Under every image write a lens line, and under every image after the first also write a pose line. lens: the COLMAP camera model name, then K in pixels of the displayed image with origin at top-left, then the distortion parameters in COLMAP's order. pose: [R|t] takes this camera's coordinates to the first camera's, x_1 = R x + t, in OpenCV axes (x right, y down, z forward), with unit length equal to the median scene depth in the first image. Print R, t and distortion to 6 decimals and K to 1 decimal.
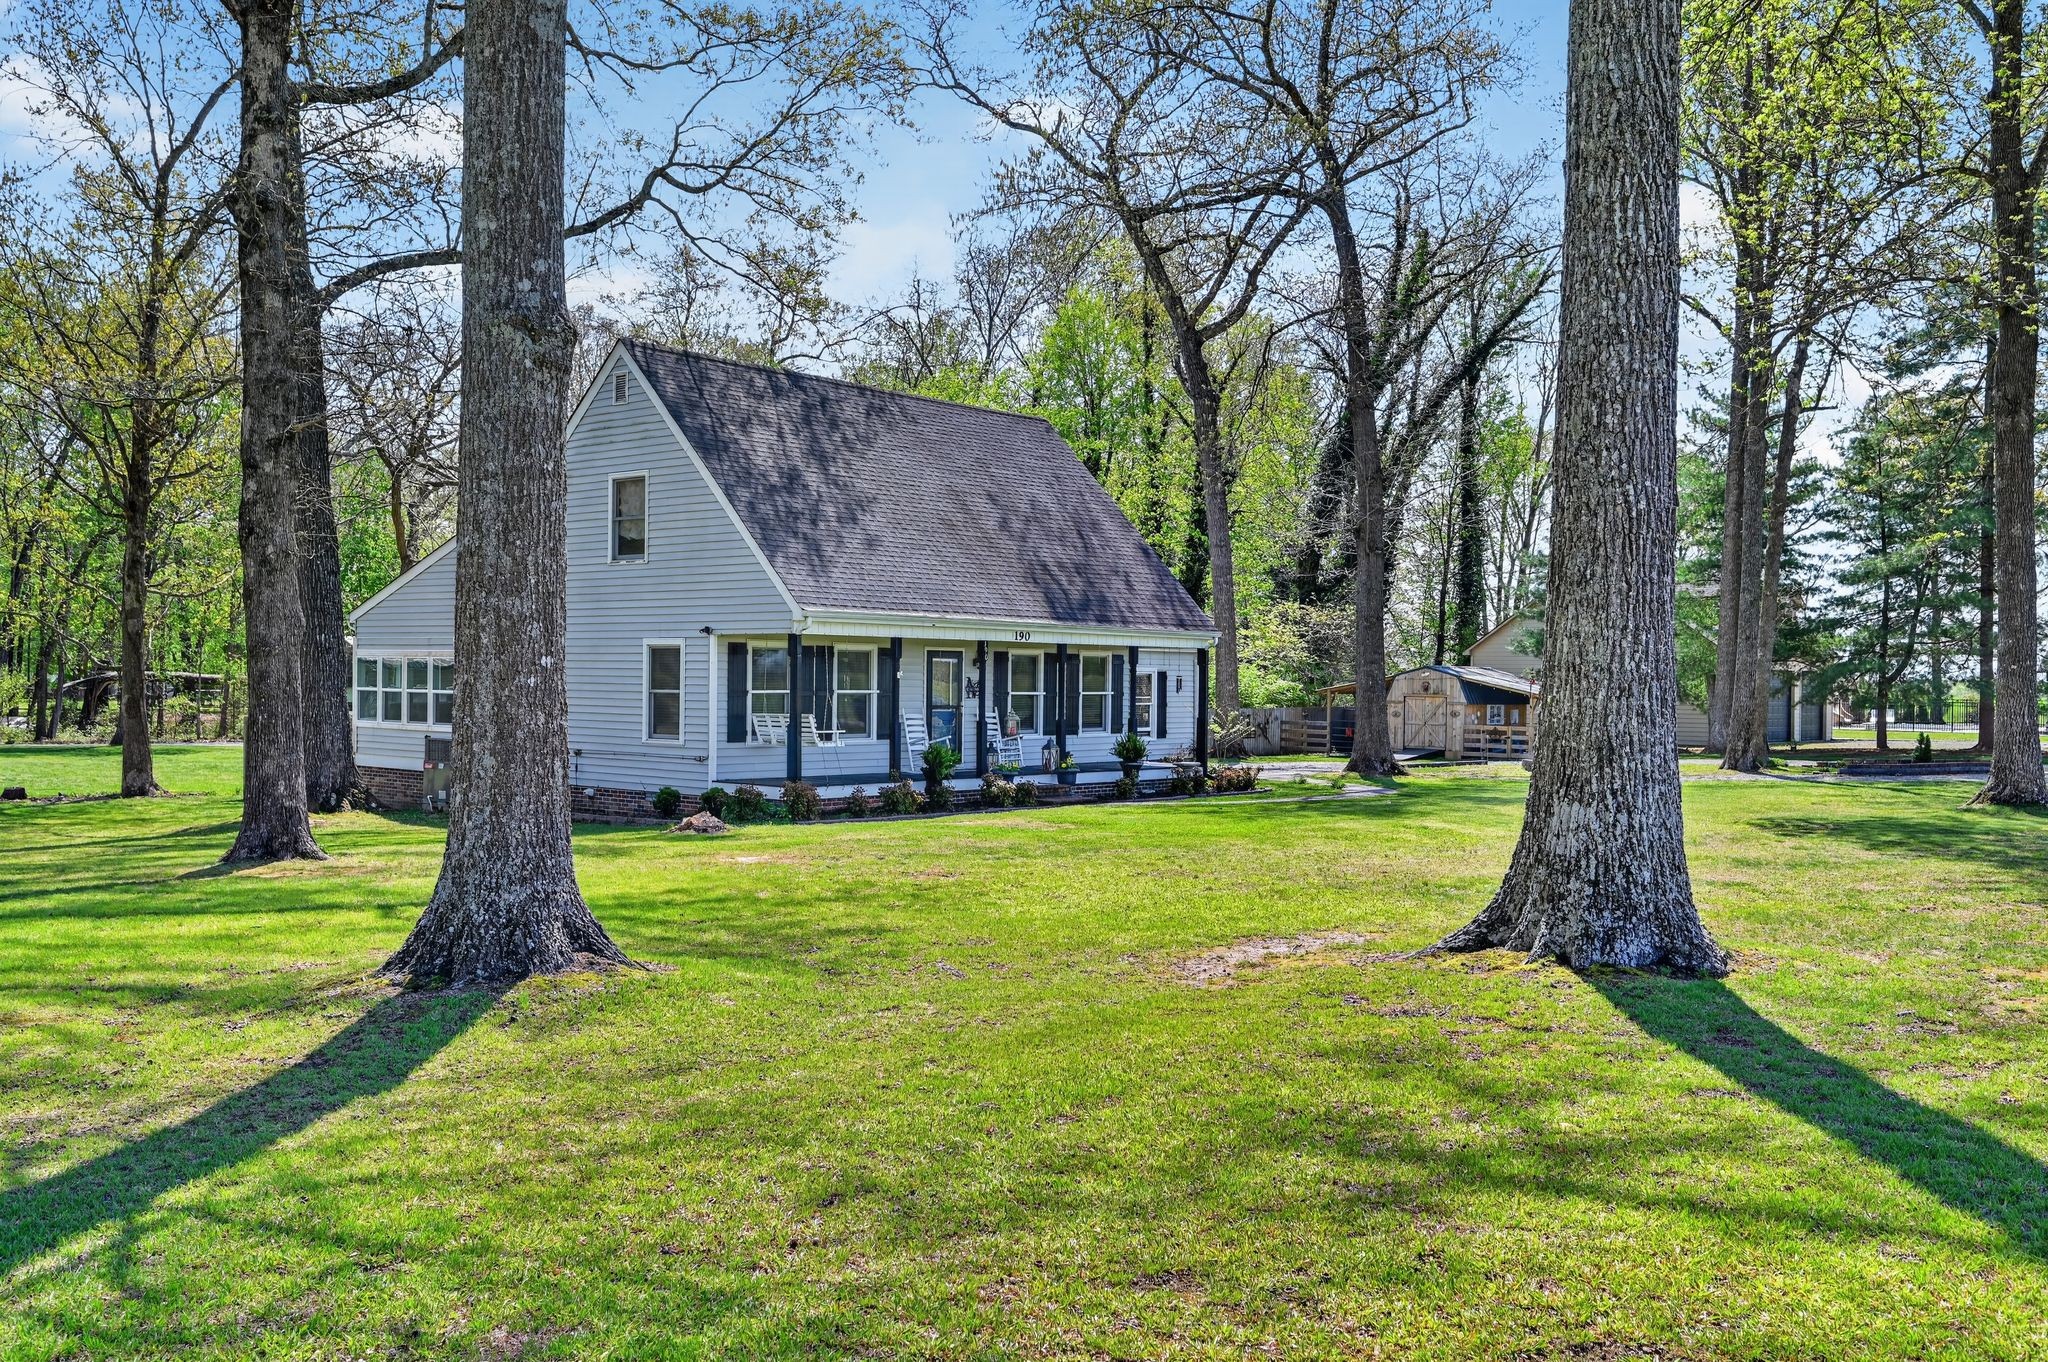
lens RADIAL K [[1736.4, 0, 1024.0], [0, 1736.4, 681.0], [0, 0, 1]] dist [-0.012100, -0.001469]
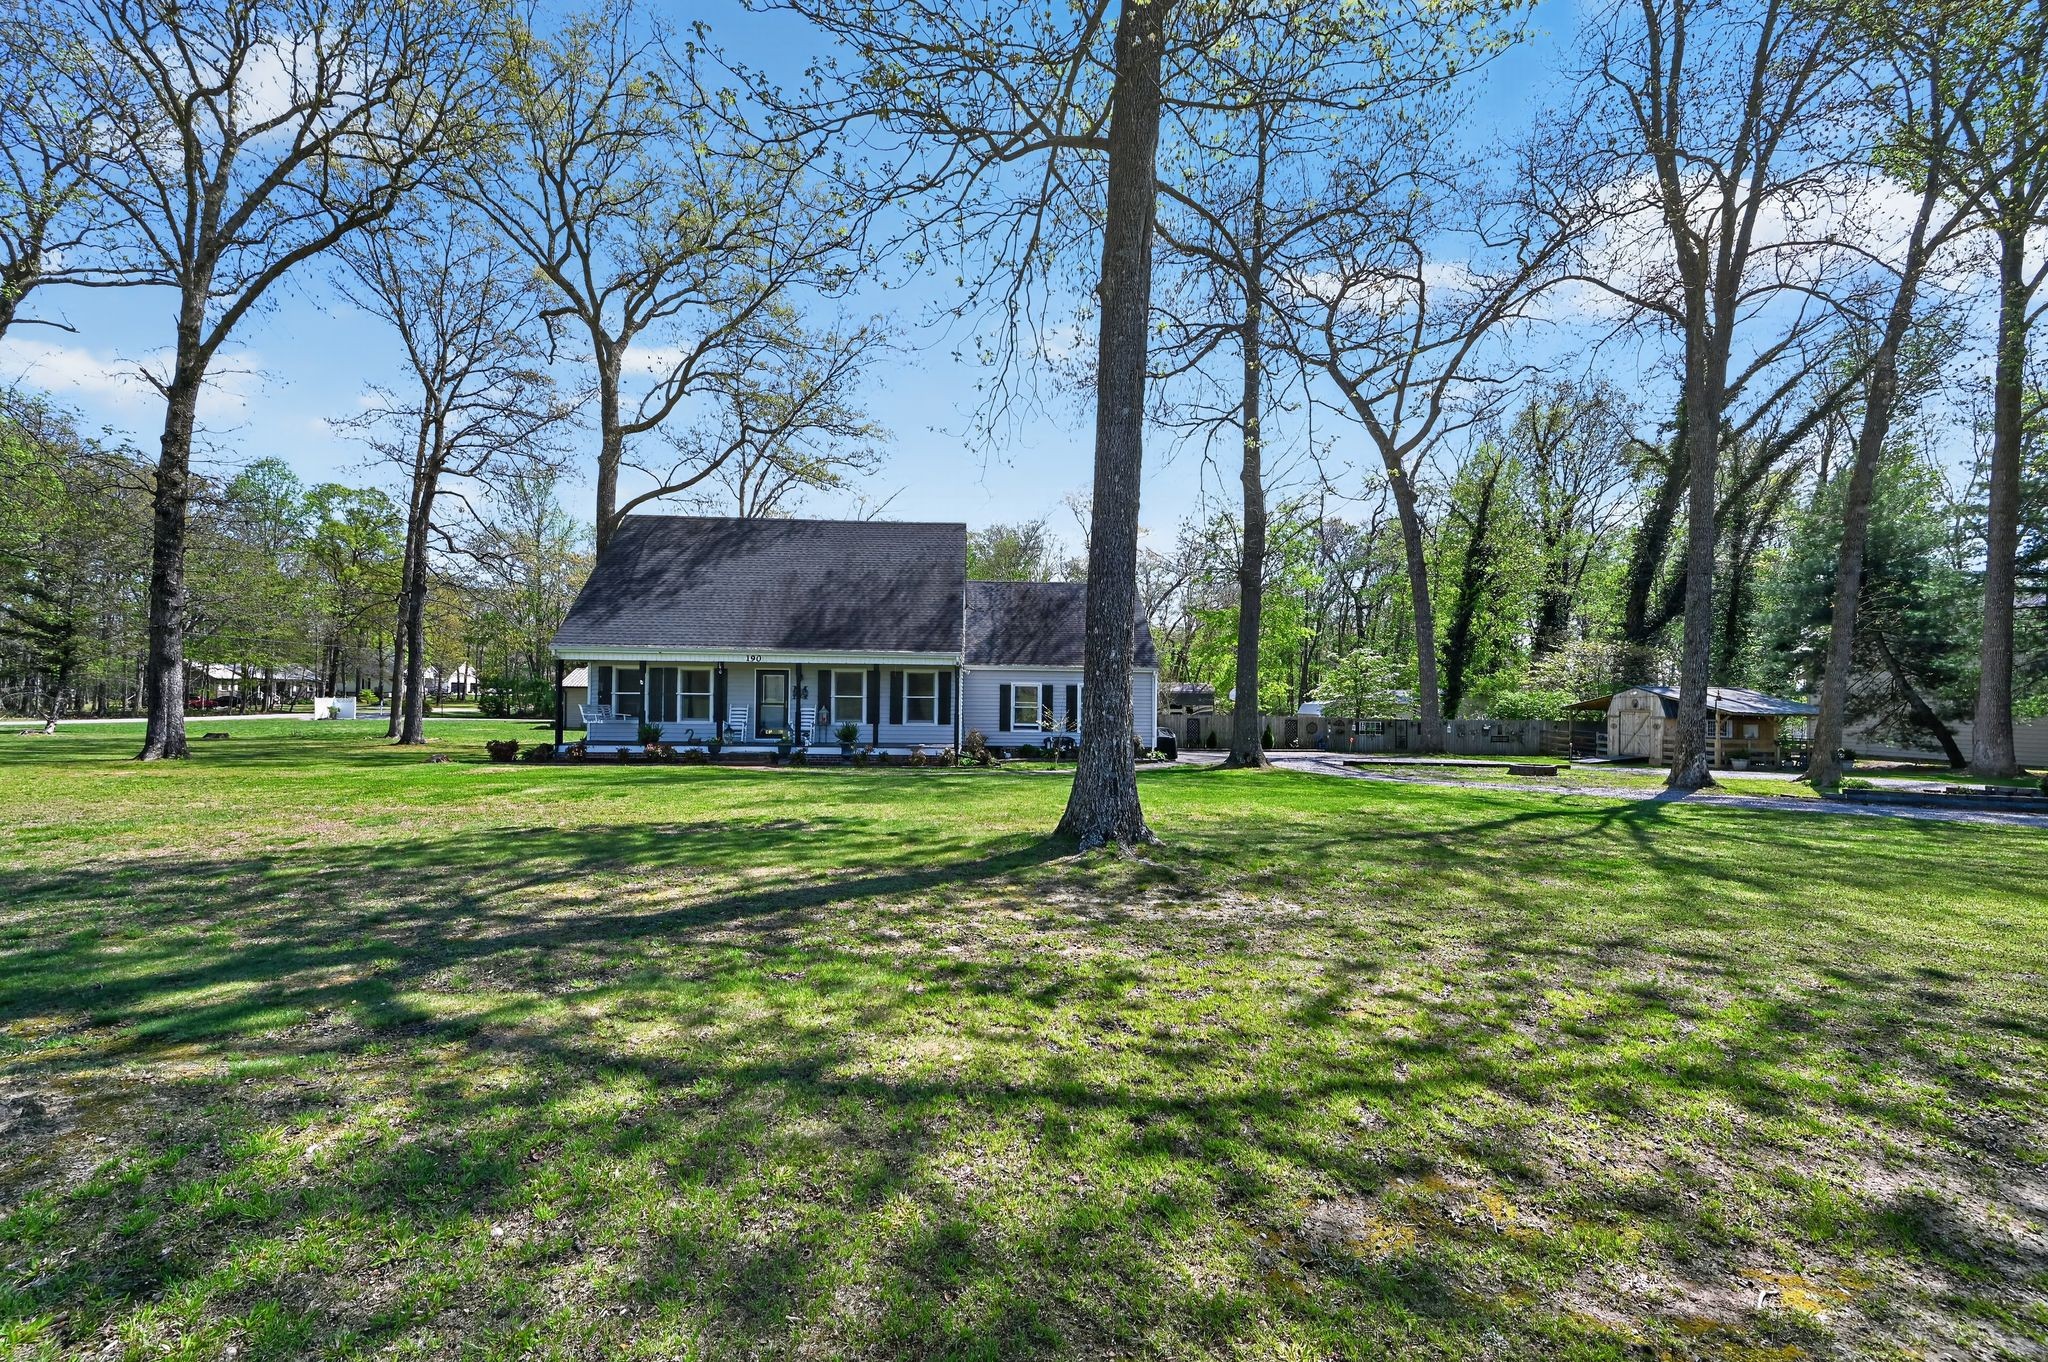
lens RADIAL K [[800.8, 0, 1026.3], [0, 800.8, 686.8], [0, 0, 1]] dist [0.000387, 0.000006]
pose [[0.695293, -0.013769, -0.718595, 0.649761], [-0.005651, 0.999681, -0.024623, 0.015543], [0.718704, 0.021181, 0.694993, 0.624468]]
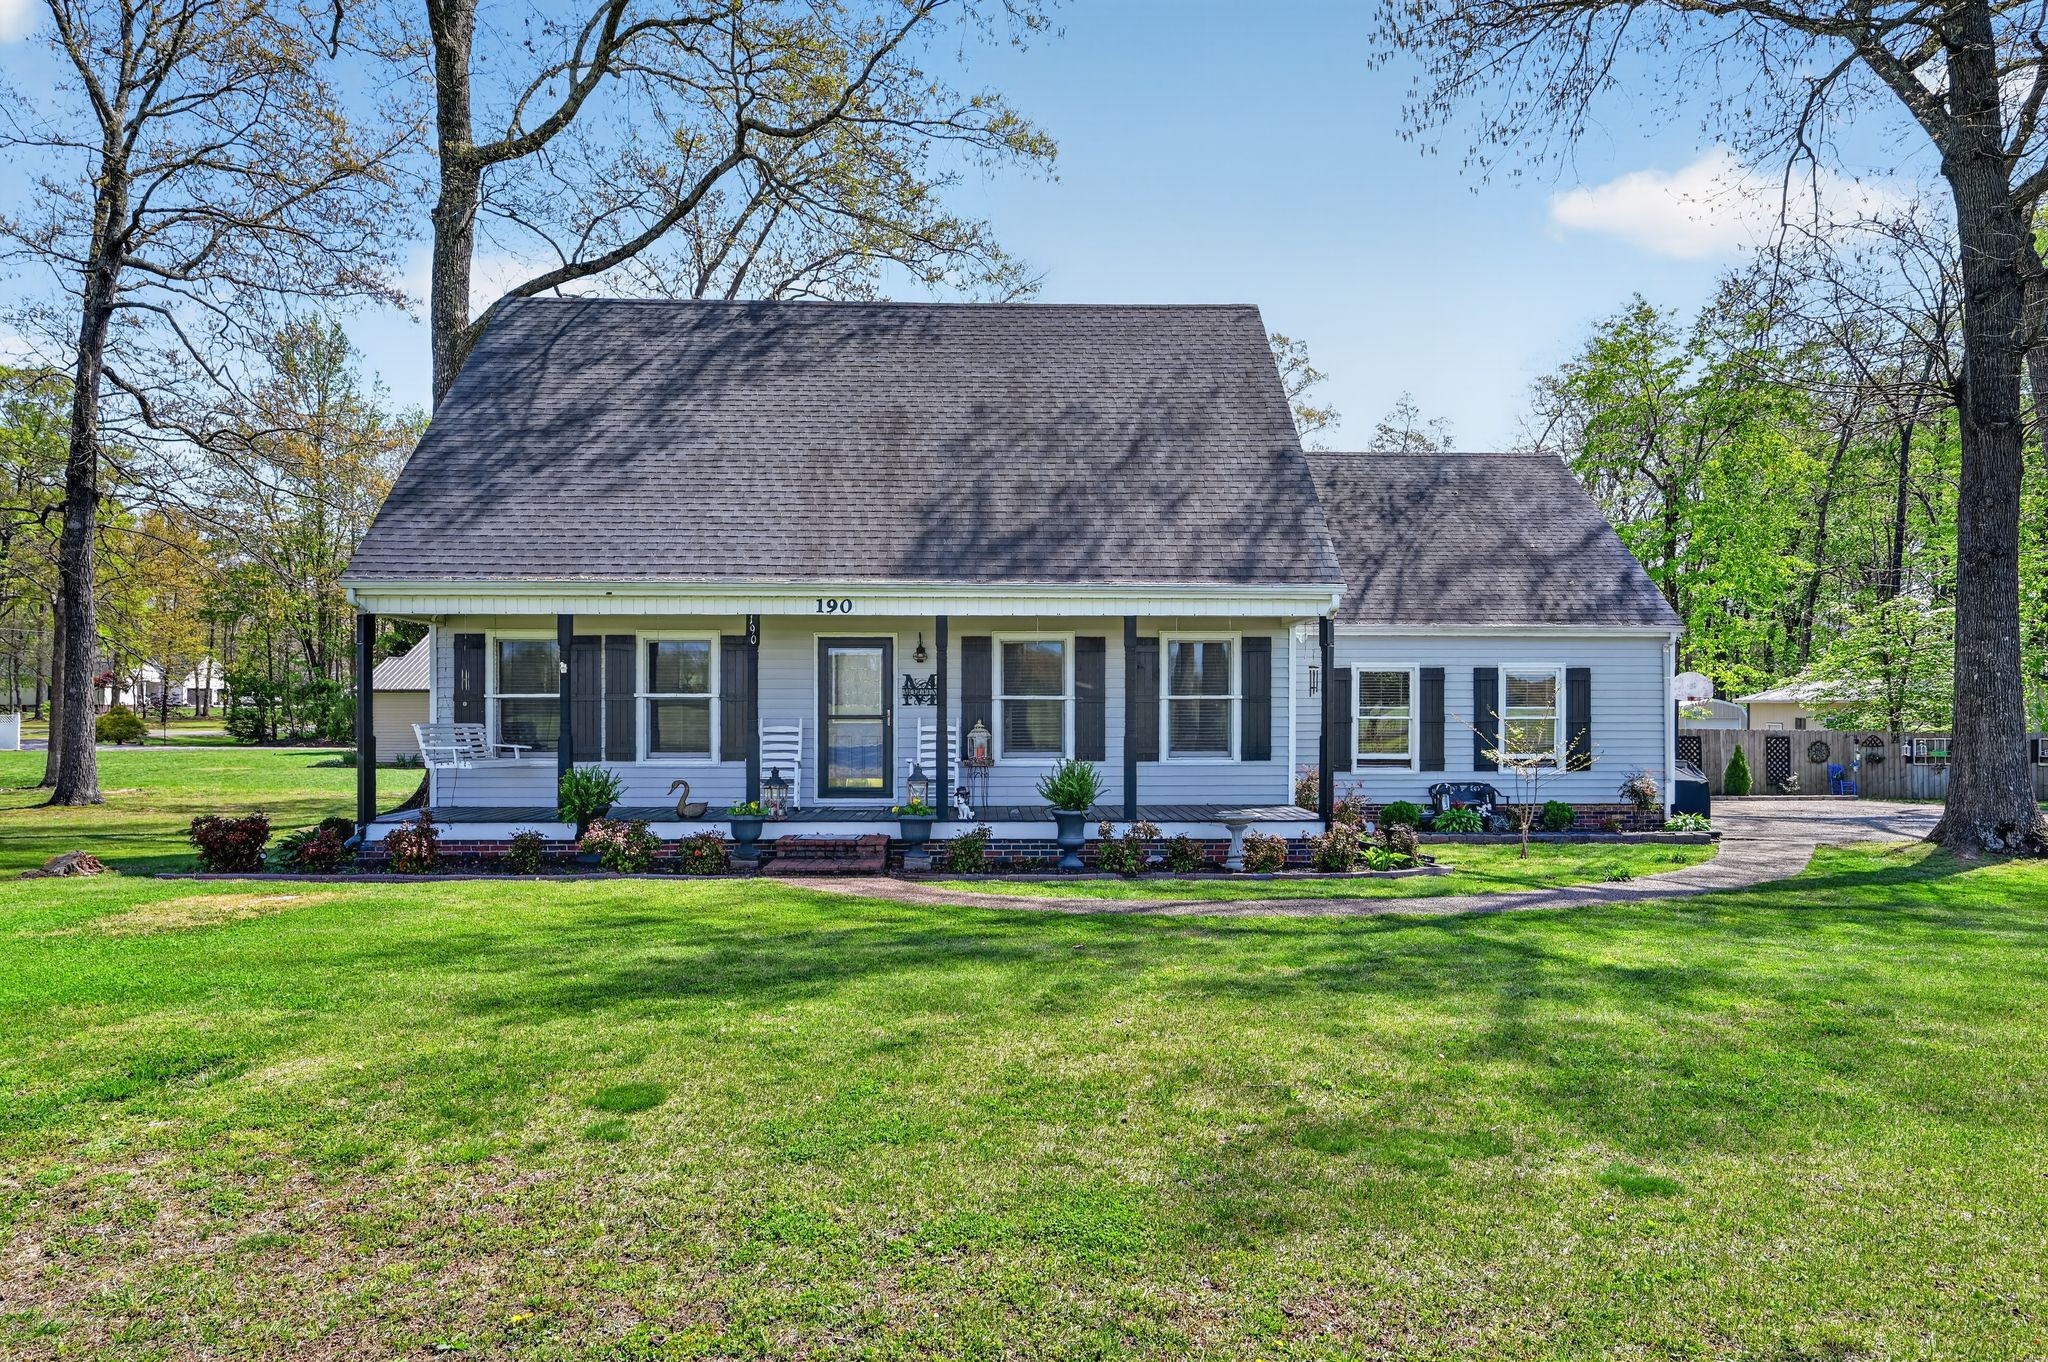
lens RADIAL K [[1226.8, 0, 1025.6], [0, 1226.8, 700.2], [0, 0, 1]] dist [-0.001778, -0.001385]
pose [[0.675045, -0.013472, -0.737654, 0.356944], [0.005449, 0.999897, -0.013275, 0.014657], [0.737757, 0.004941, 0.675049, 0.692936]]
